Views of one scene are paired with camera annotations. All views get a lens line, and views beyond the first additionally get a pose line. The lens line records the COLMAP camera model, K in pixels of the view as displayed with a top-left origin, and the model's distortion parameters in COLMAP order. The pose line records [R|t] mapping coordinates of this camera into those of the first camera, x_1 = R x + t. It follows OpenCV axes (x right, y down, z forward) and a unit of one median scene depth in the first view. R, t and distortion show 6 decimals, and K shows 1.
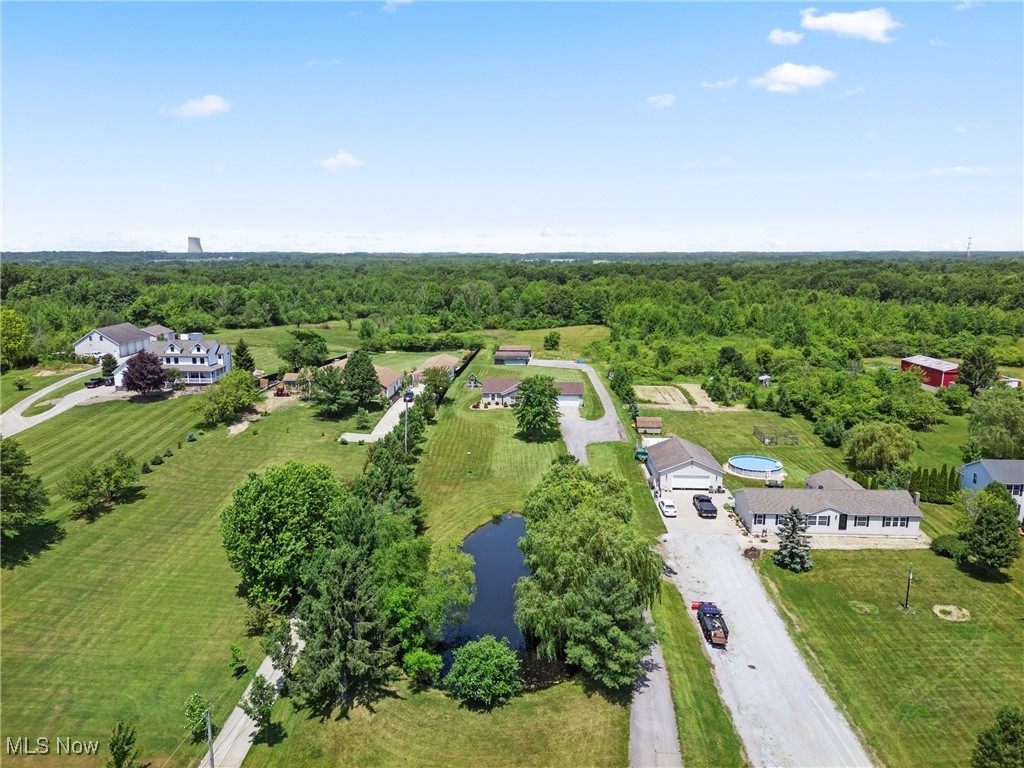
lens RADIAL K [[732.9, 0, 512.0], [0, 732.9, 384.0], [0, 0, 1]] dist [0.008054, -0.000113]
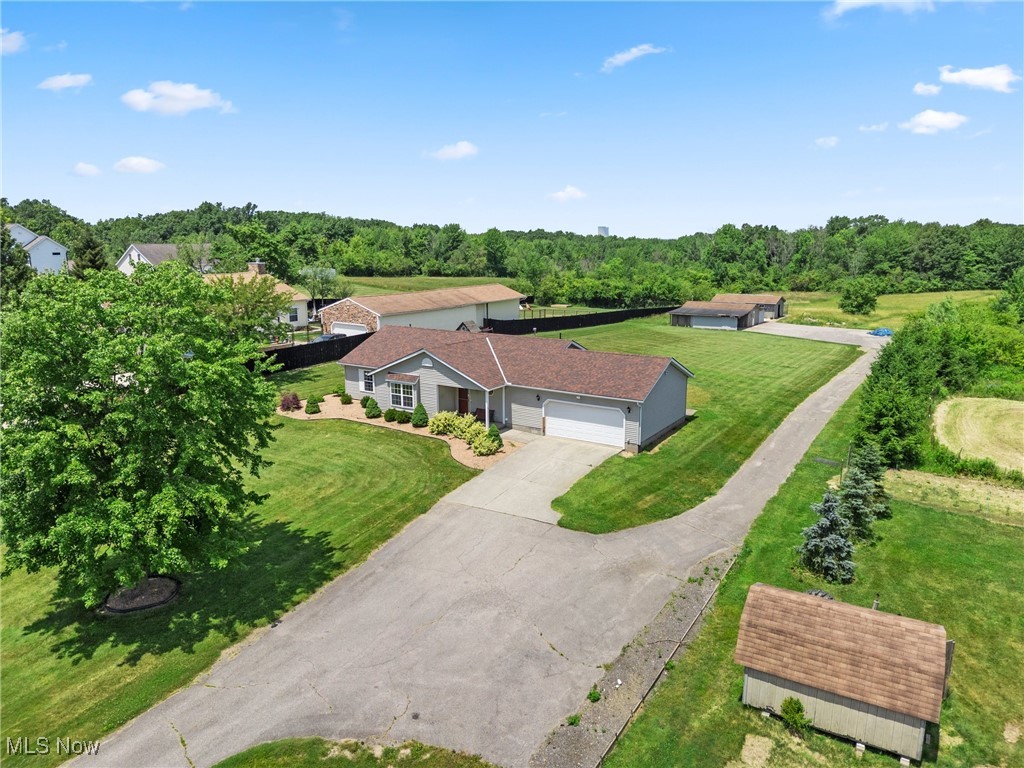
lens RADIAL K [[732.9, 0, 512.0], [0, 732.9, 384.0], [0, 0, 1]] dist [0.008054, -0.000113]
pose [[0.861180, 0.093398, -0.499646, 0.079125], [-0.085855, 0.995578, 0.038124, 0.001145], [0.500997, 0.010066, 0.865390, 0.338489]]
